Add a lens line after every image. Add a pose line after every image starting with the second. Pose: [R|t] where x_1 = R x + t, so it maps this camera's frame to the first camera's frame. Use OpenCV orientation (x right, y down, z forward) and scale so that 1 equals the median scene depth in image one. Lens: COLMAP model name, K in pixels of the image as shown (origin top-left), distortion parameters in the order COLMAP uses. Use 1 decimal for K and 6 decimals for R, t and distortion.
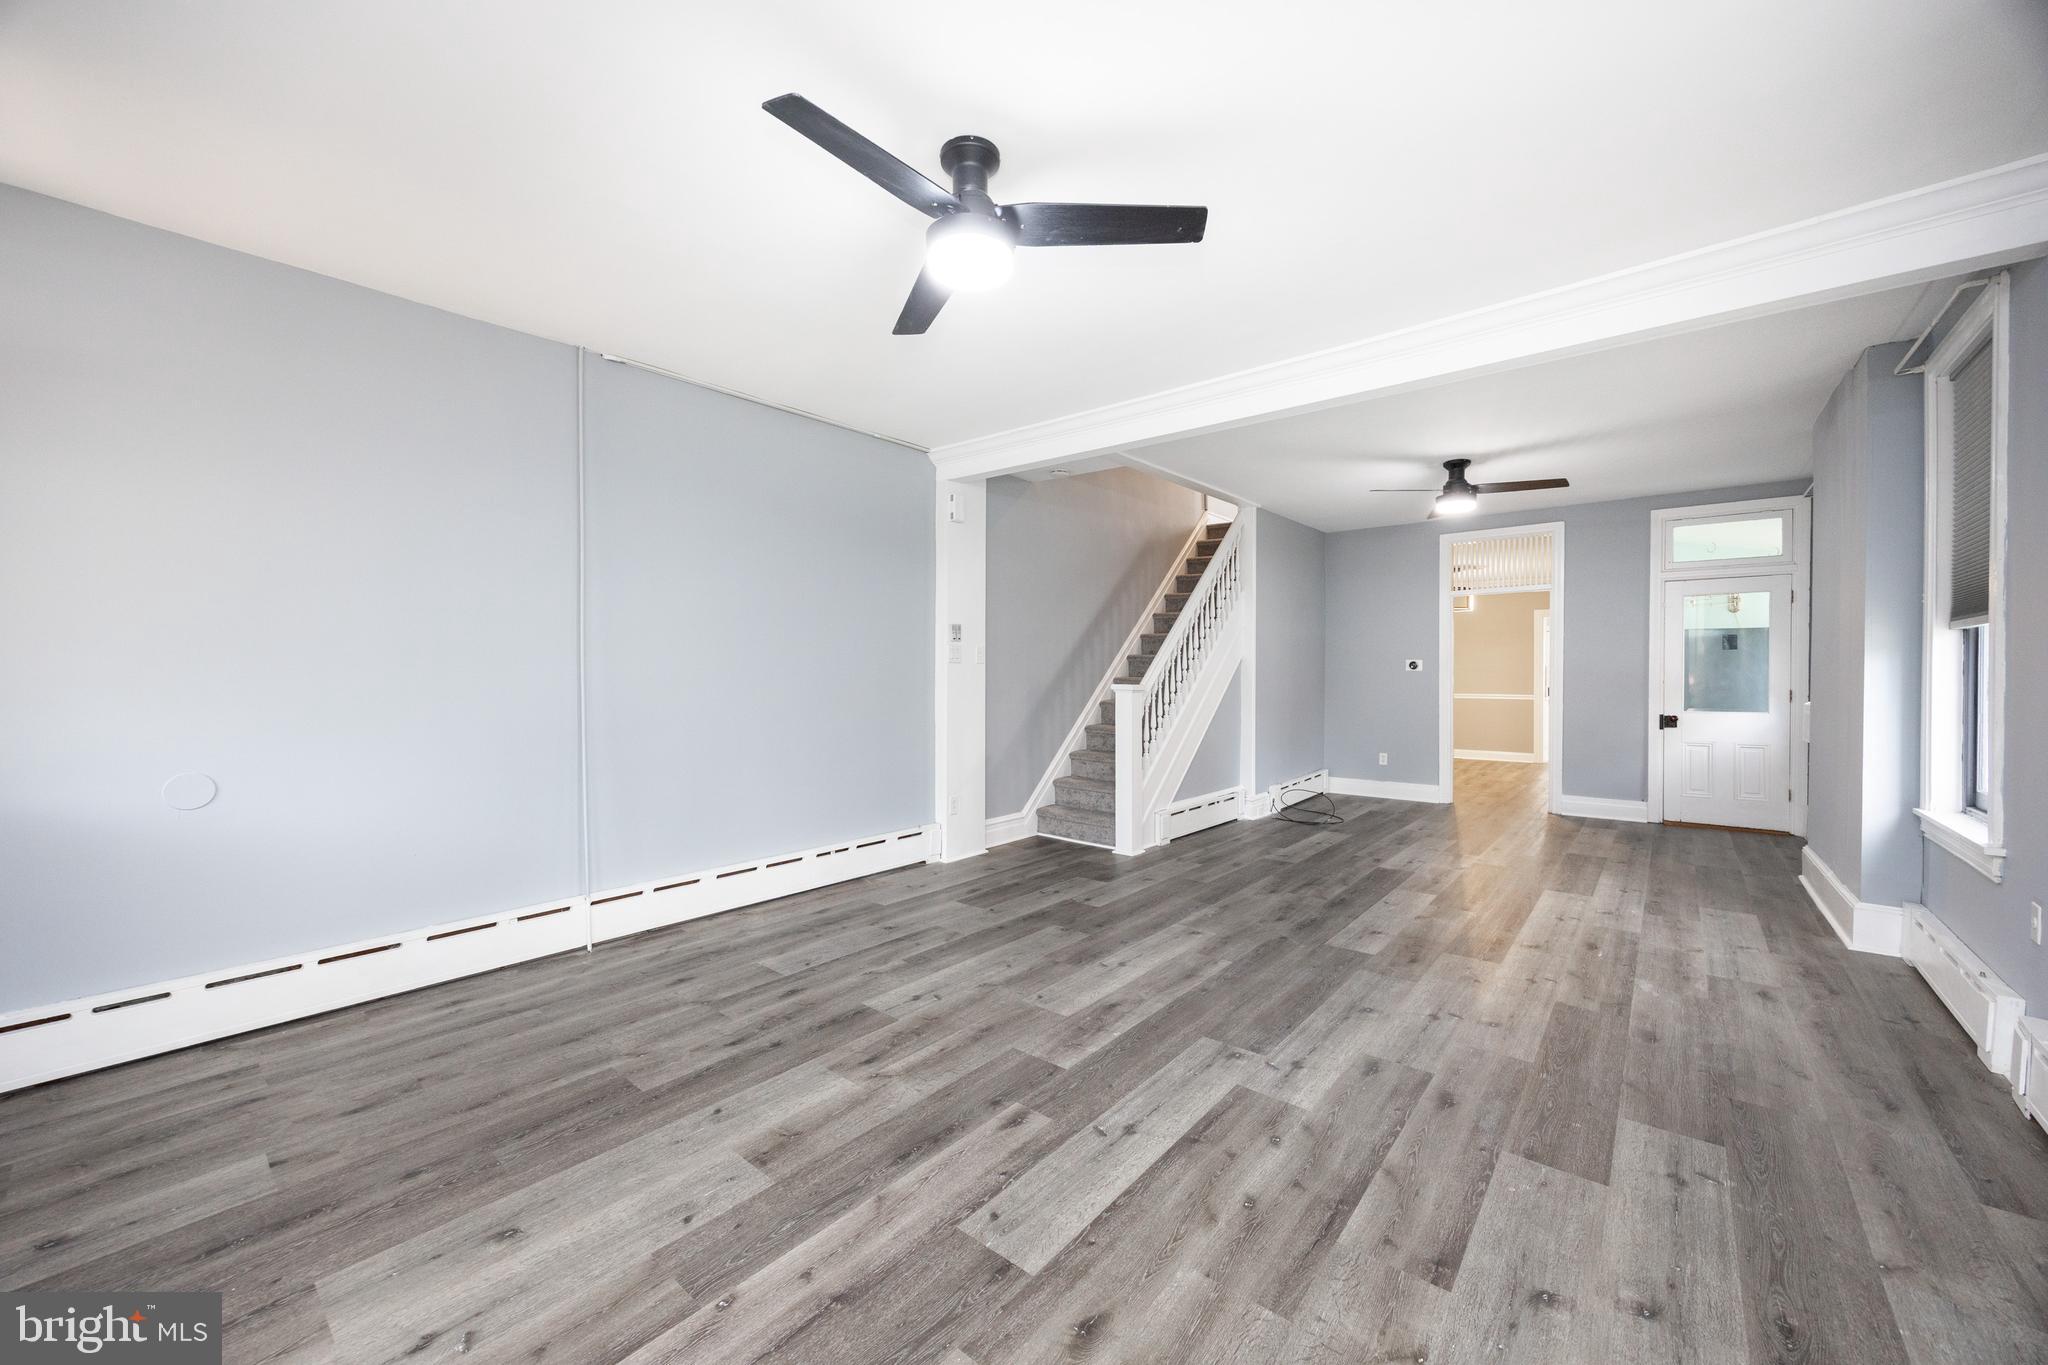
lens RADIAL K [[769.6, 0, 1016.5], [0, 769.6, 678.6], [0, 0, 1]] dist [-0.002608, -0.000169]
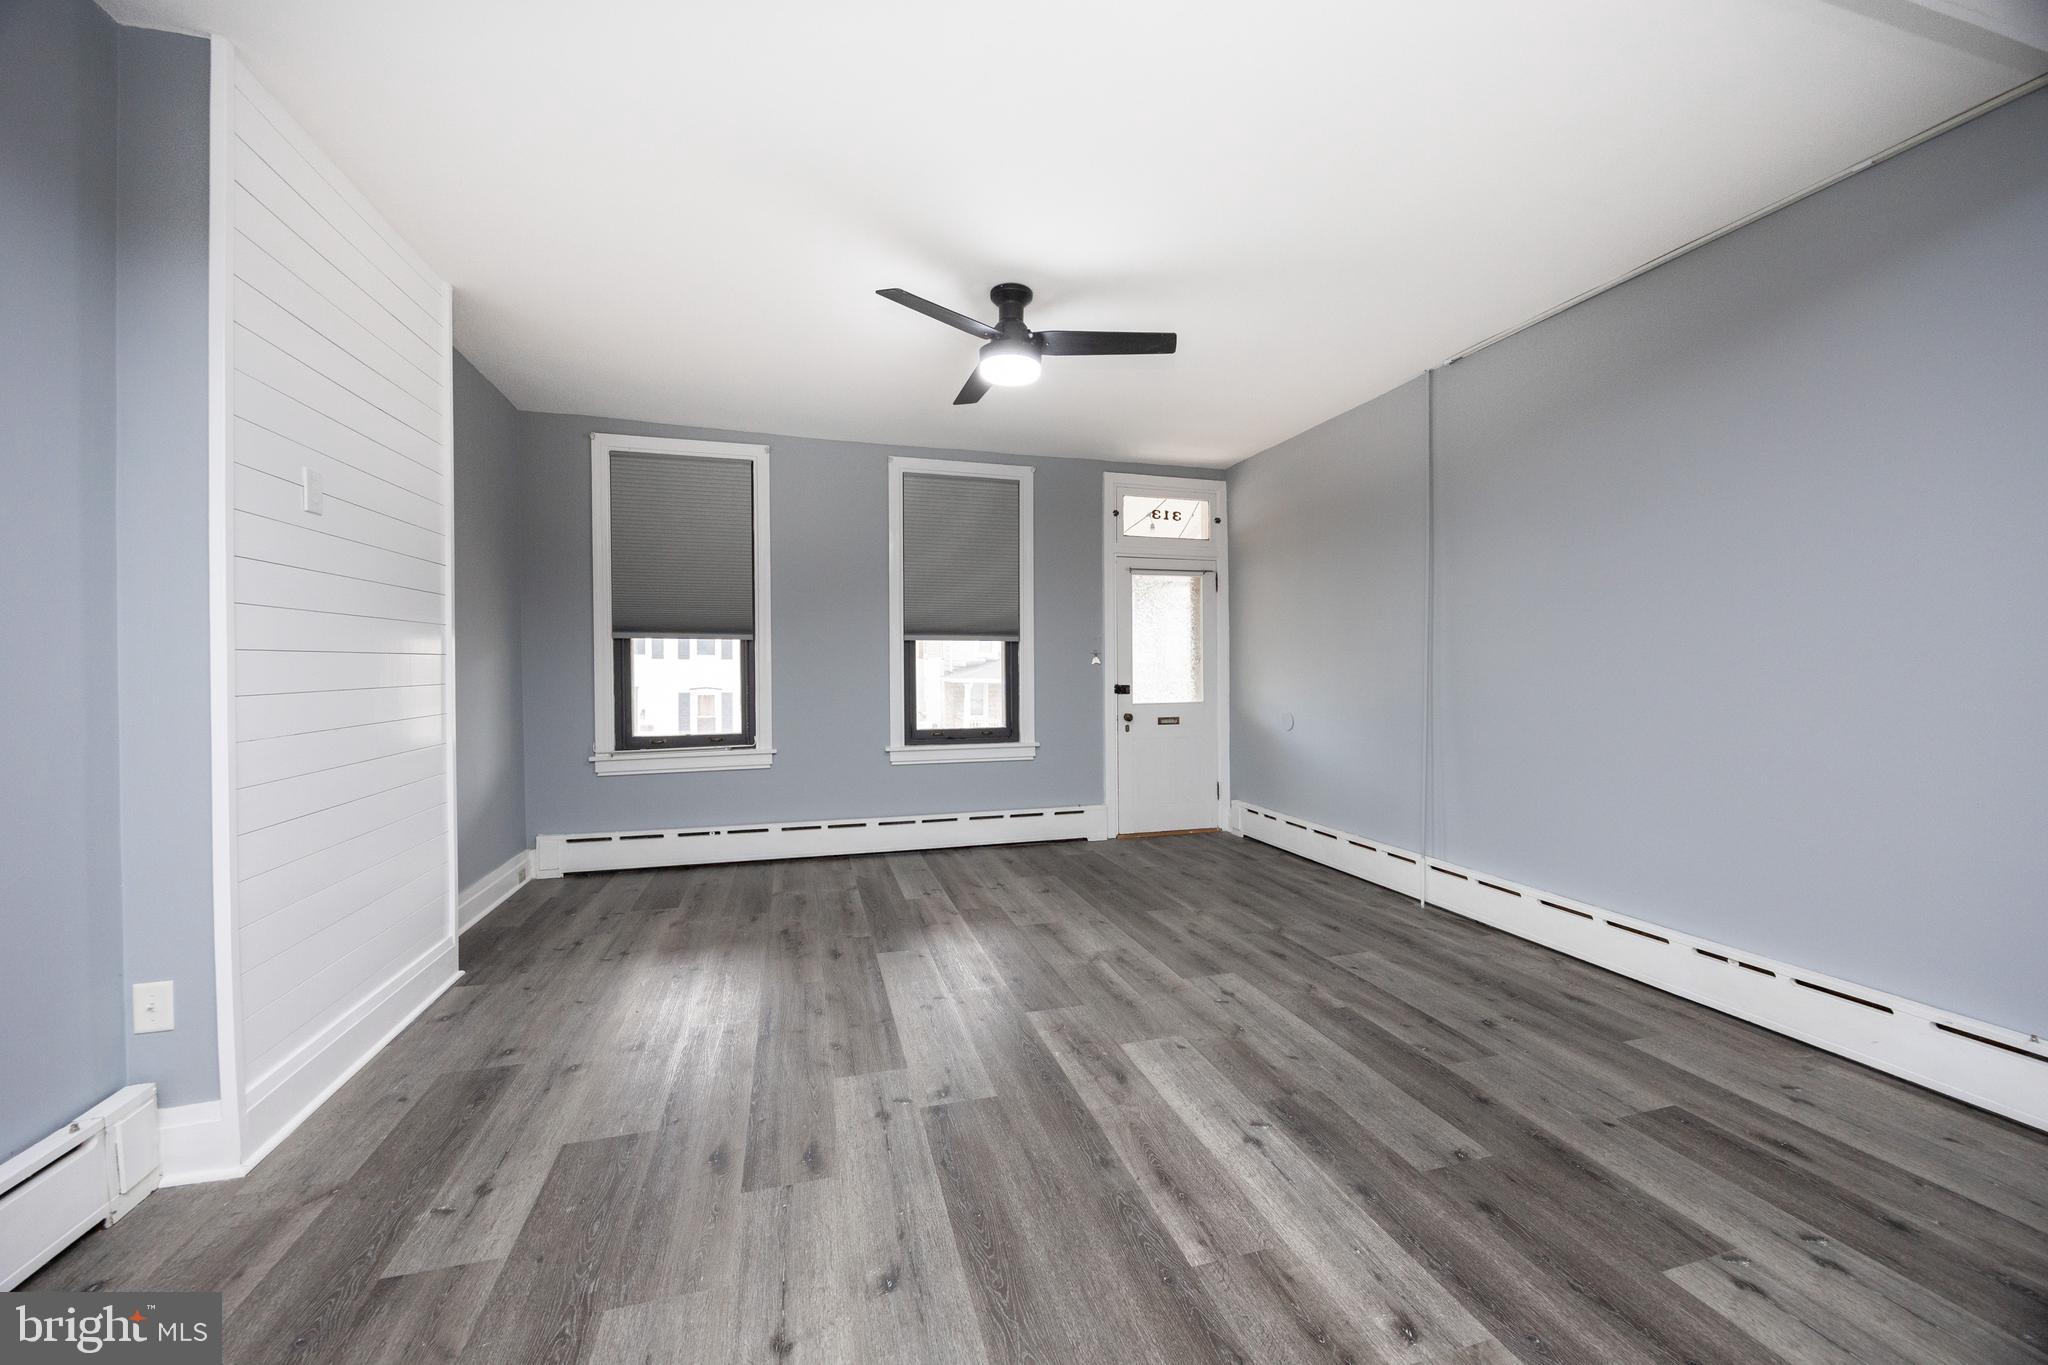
lens RADIAL K [[774.9, 0, 1026.2], [0, 774.9, 677.9], [0, 0, 1]] dist [-0.005251, 0.000388]
pose [[-0.545825, 0.012668, -0.837804, 0.851597], [-0.002551, 0.999856, 0.016780, 0.004638], [0.837896, 0.011296, -0.545714, 1.372654]]
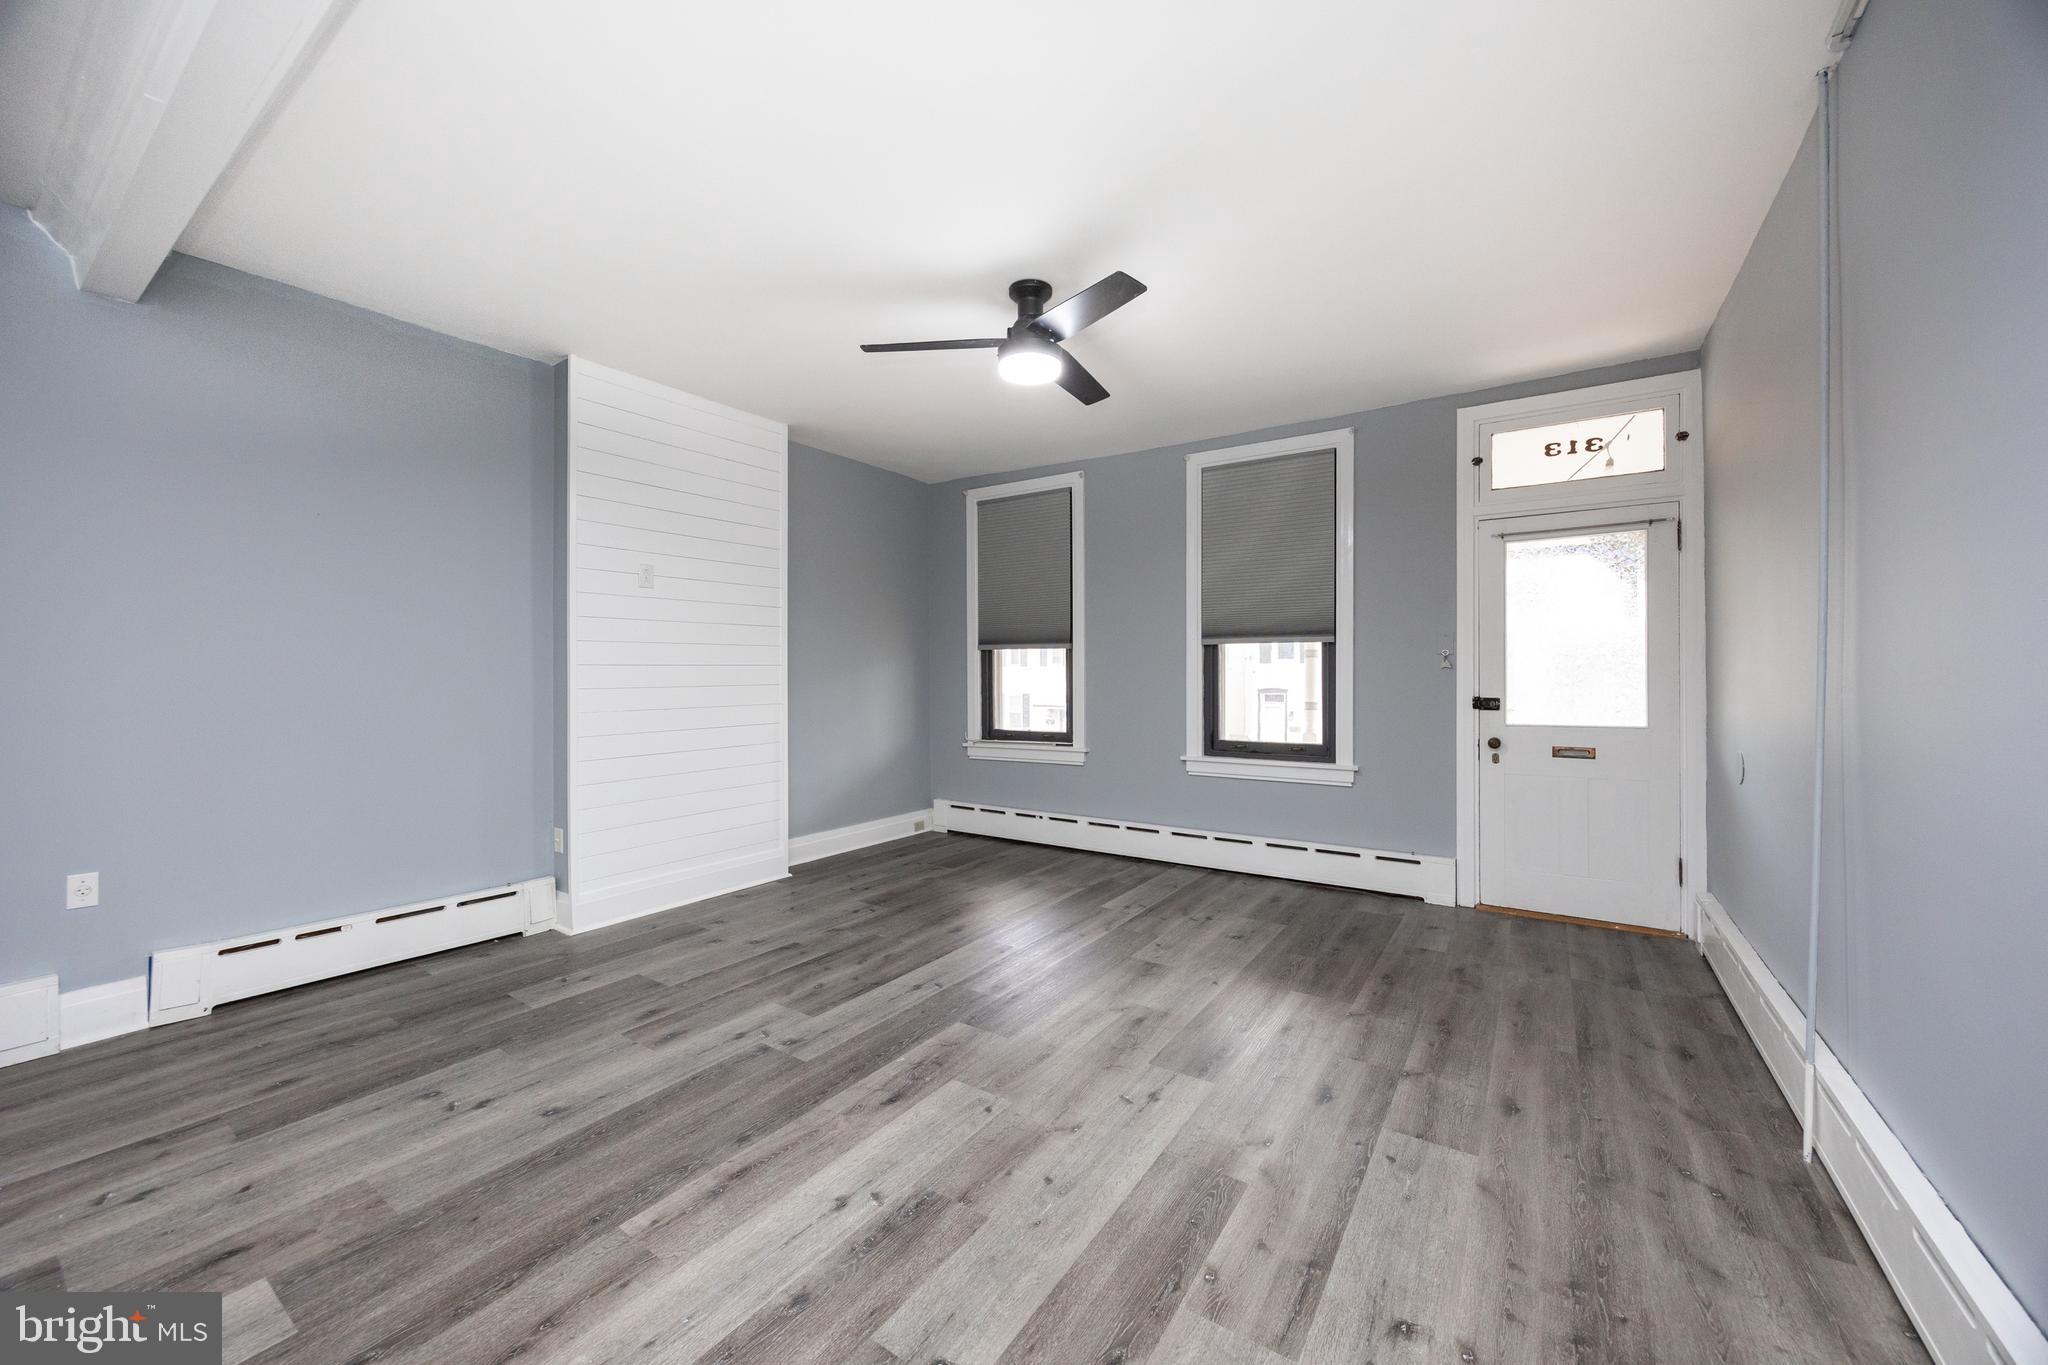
lens RADIAL K [[774.9, 0, 1026.2], [0, 774.9, 677.9], [0, 0, 1]] dist [-0.005251, 0.000388]
pose [[-0.993539, 0.003976, -0.113425, 0.079761], [0.002412, 0.999900, 0.013920, -0.002984], [0.113469, 0.013557, -0.993449, 1.806216]]
